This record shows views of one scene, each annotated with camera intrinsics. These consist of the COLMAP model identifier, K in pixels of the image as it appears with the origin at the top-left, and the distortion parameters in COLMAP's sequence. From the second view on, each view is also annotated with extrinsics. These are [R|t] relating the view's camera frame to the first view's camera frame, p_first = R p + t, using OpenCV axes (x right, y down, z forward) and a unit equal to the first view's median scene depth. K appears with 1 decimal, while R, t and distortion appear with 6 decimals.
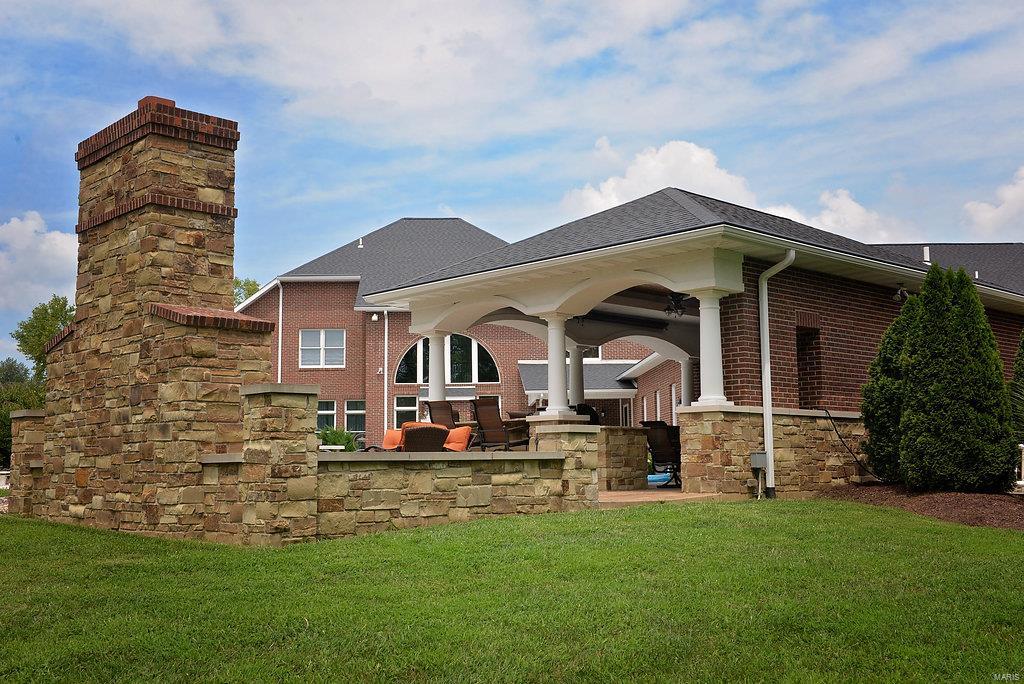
lens RADIAL K [[1153.2, 0, 512.0], [0, 1153.2, 342.0], [0, 0, 1]] dist [0.067725, -0.012822]
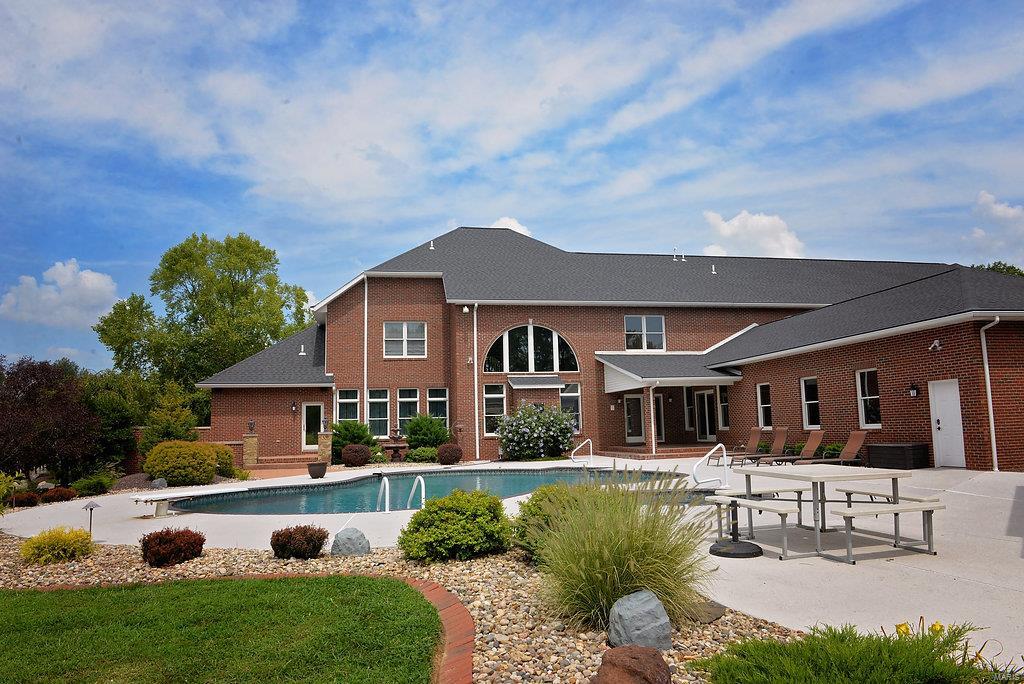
lens RADIAL K [[715.4, 0, 540.2], [0, 715.4, 323.7], [0, 0, 1]] dist [-0.058536, 0.000646]
pose [[0.981843, 0.010899, 0.189384, -0.507339], [-0.003933, 0.999303, -0.037119, 0.044638], [-0.189656, 0.035701, 0.981201, 1.000074]]
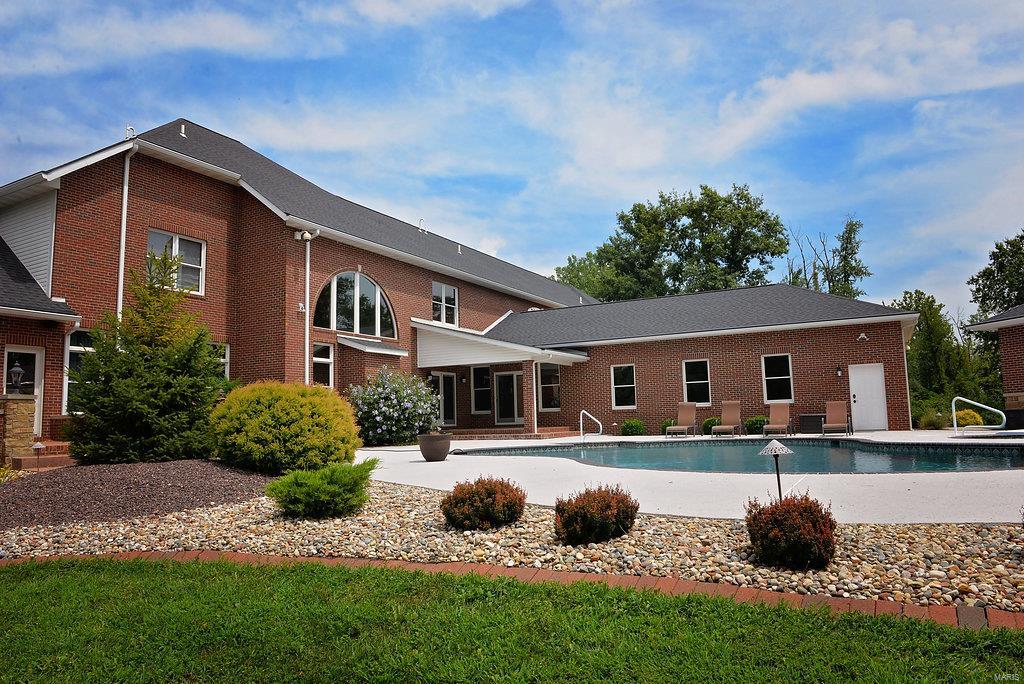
lens RADIAL K [[680.7, 0, 512.0], [0, 680.7, 342.0], [0, 0, 1]] dist [-0.059025, -0.001122]
pose [[0.484346, 0.095840, 0.869611, -1.235925], [-0.075127, 0.994866, -0.067801, 0.192972], [-0.871645, -0.032492, 0.489060, 1.928117]]
